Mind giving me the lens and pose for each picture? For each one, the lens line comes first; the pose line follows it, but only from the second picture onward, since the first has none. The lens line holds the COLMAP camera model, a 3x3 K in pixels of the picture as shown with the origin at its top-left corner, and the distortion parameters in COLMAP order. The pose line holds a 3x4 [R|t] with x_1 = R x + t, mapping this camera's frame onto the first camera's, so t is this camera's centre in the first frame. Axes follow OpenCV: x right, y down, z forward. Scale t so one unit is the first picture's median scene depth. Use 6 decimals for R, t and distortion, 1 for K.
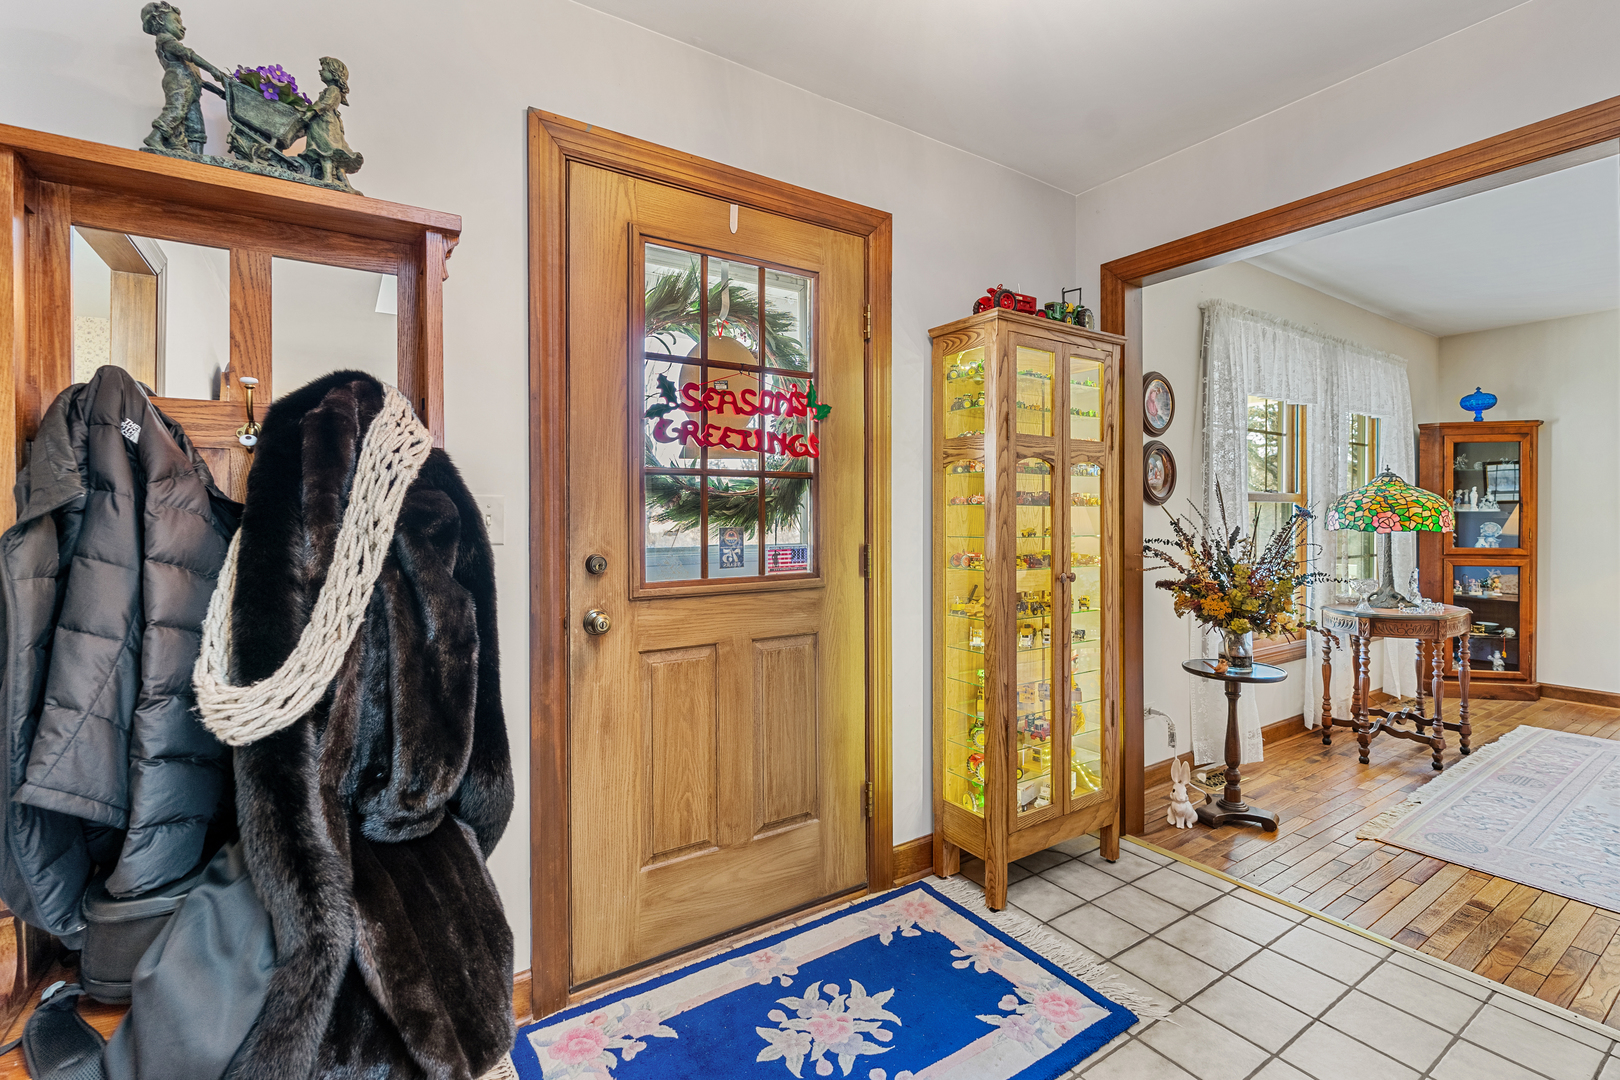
lens RADIAL K [[713.3, 0, 807.4], [0, 713.3, 510.4], [0, 0, 1]] dist [-0.000831, -0.000075]
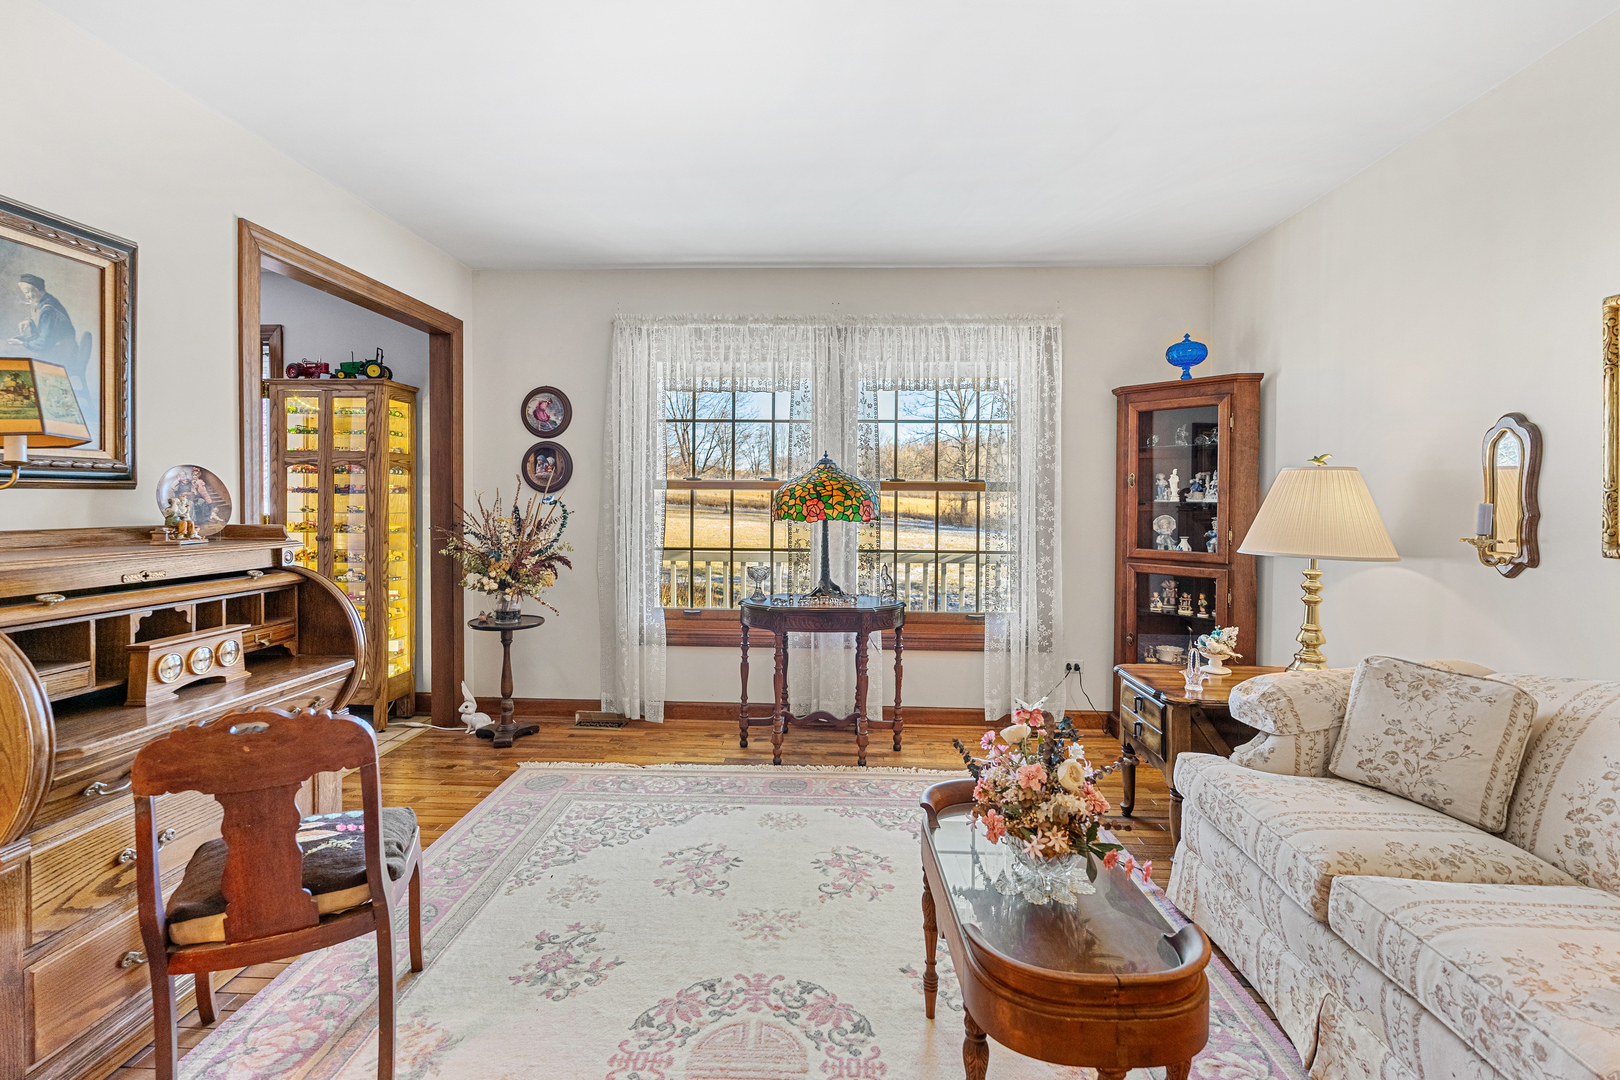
lens RADIAL K [[713.3, 0, 807.4], [0, 713.3, 510.4], [0, 0, 1]] dist [-0.000831, -0.000075]
pose [[0.808561, 0.009187, -0.588341, 1.092237], [-0.006055, 0.999955, 0.007293, 0.007404], [0.588381, -0.002335, 0.808580, 0.176549]]
